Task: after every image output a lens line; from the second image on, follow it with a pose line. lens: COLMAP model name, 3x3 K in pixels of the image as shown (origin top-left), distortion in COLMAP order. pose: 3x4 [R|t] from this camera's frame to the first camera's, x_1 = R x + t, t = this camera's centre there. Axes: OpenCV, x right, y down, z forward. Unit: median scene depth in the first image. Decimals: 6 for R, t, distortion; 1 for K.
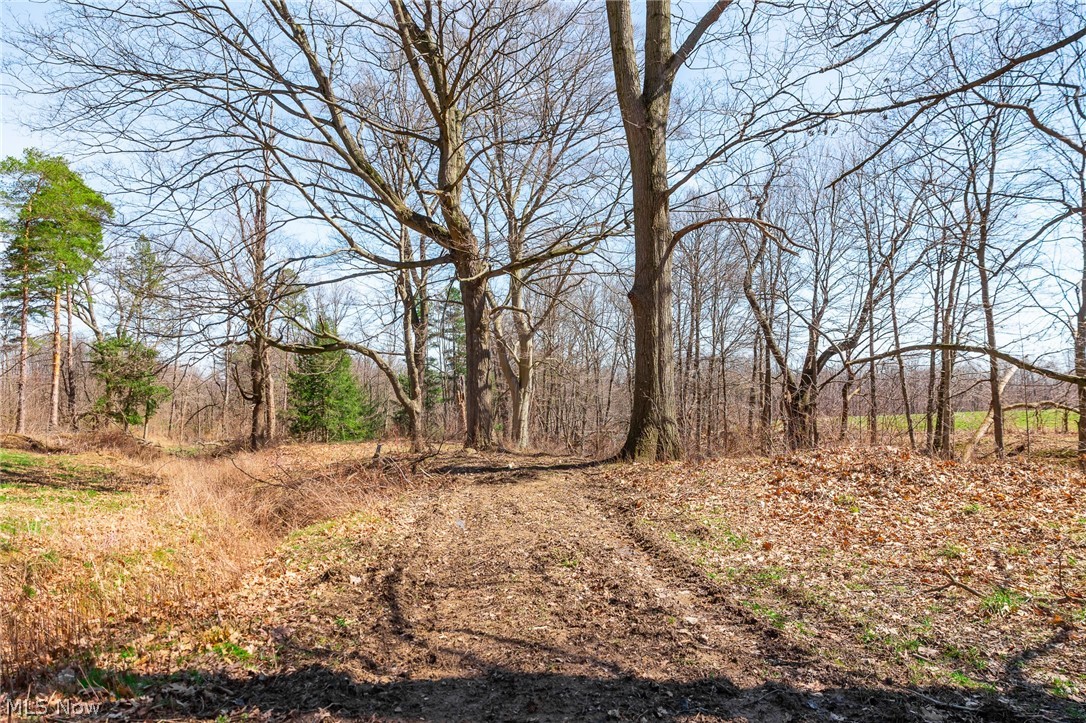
lens RADIAL K [[723.0, 0, 541.6], [0, 723.0, 359.3], [0, 0, 1]] dist [0.002088, 0.002434]
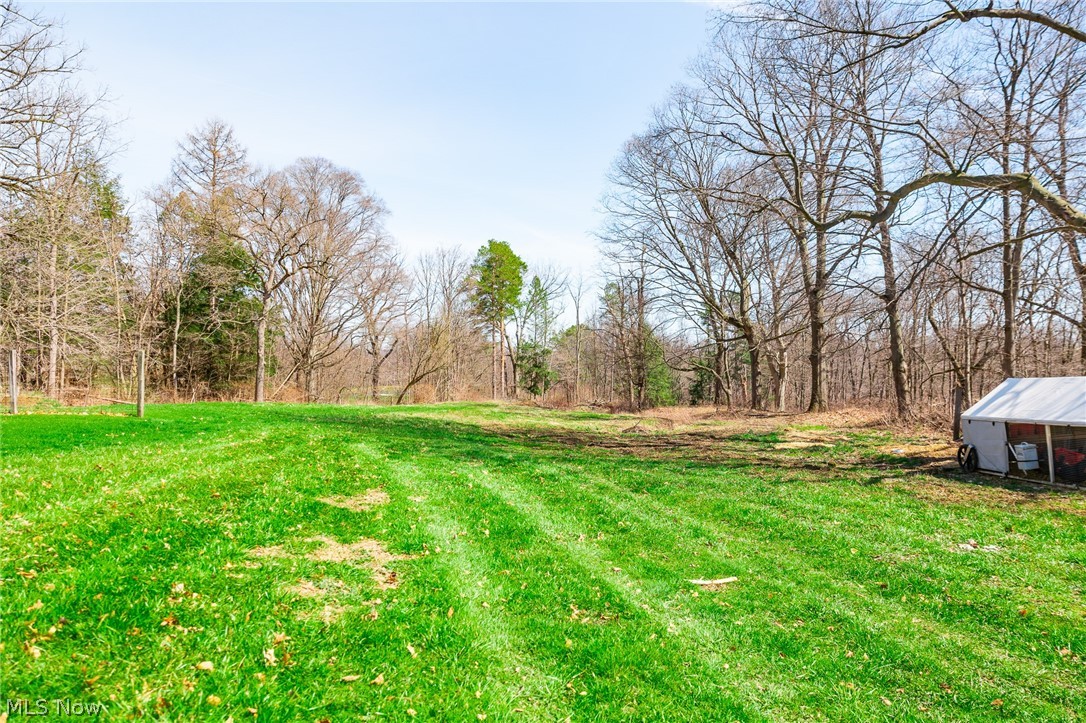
lens RADIAL K [[723.0, 0, 536.7], [0, 723.0, 365.3], [0, 0, 1]] dist [0.002088, 0.002434]
pose [[0.929505, -0.003720, -0.368790, 0.129816], [0.023037, 0.998582, 0.047988, -0.168492], [0.368088, -0.053101, 0.928273, -1.604983]]
